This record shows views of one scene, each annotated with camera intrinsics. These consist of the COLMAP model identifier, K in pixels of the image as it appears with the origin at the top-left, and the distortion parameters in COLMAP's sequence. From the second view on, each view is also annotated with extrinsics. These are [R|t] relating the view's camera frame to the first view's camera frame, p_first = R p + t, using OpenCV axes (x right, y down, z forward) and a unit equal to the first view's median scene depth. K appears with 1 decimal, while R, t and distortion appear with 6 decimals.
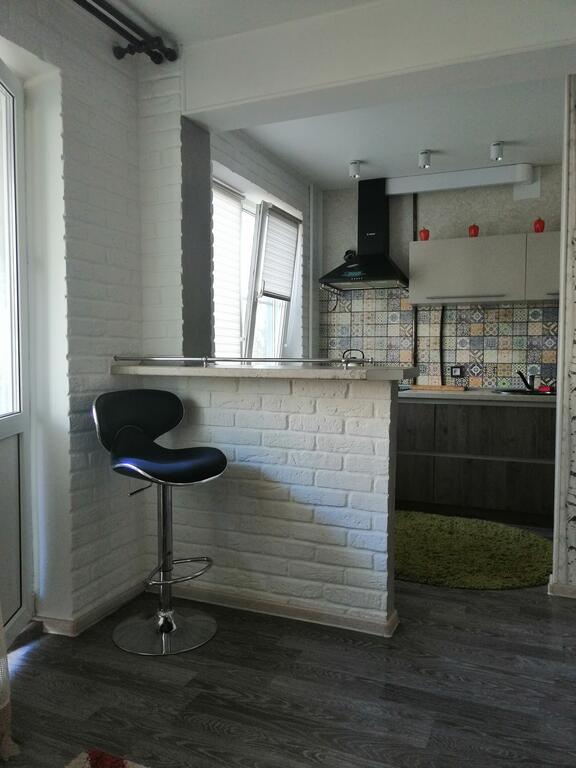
lens RADIAL K [[597.8, 0, 288.0], [0, 597.8, 384.0], [0, 0, 1]] dist [0.035049, -0.061473]
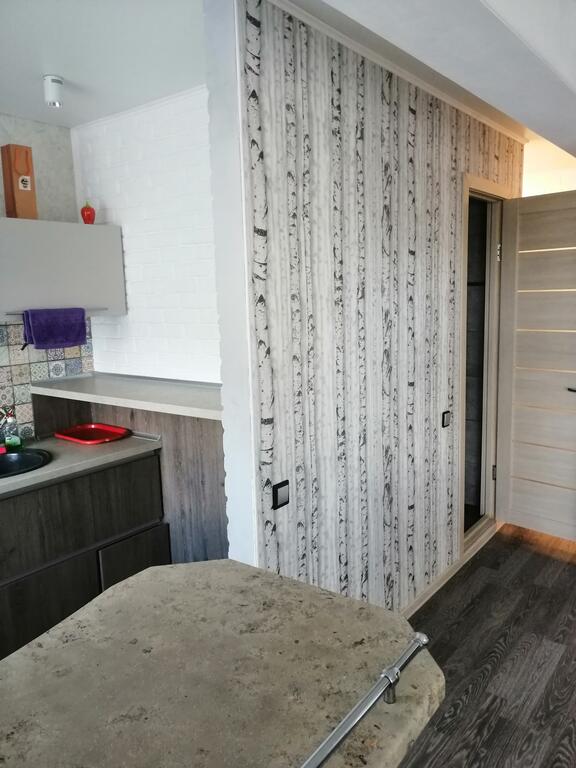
lens RADIAL K [[597.8, 0, 288.0], [0, 597.8, 384.0], [0, 0, 1]] dist [0.035049, -0.061473]
pose [[0.255201, -0.159473, 0.953646, -0.112820], [0.076869, 0.986529, 0.144402, -0.130977], [-0.963827, 0.036454, 0.264022, 0.481411]]
